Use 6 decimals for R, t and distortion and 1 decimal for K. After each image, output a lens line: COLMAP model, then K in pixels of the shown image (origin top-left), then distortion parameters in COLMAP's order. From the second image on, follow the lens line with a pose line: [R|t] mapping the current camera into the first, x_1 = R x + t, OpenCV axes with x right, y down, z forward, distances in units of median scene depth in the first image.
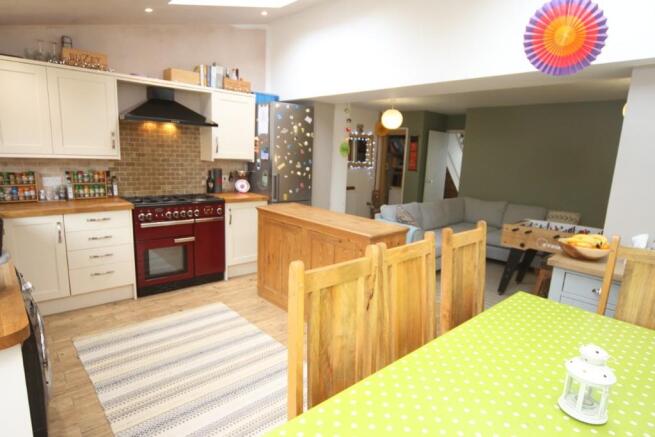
lens RADIAL K [[363.7, 0, 329.8], [0, 363.7, 221.3], [0, 0, 1]] dist [-0.024094, 0.000806]
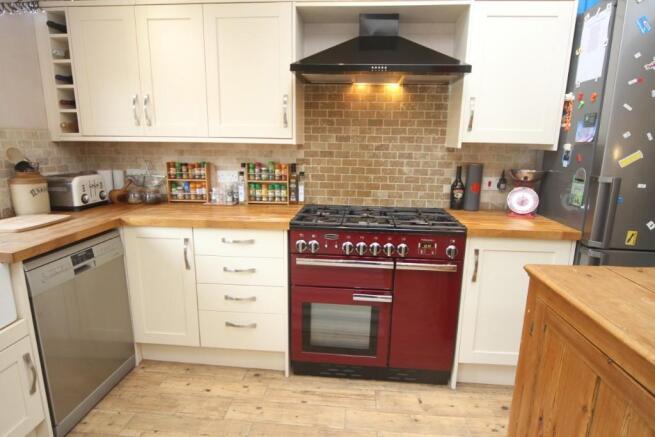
lens RADIAL K [[363.7, 0, 329.8], [0, 363.7, 221.3], [0, 0, 1]] dist [-0.024094, 0.000806]
pose [[0.679563, 0.122369, -0.723339, -0.076178], [-0.121168, 0.991171, 0.053844, -0.076179], [0.723541, 0.051055, 0.688390, 0.571793]]
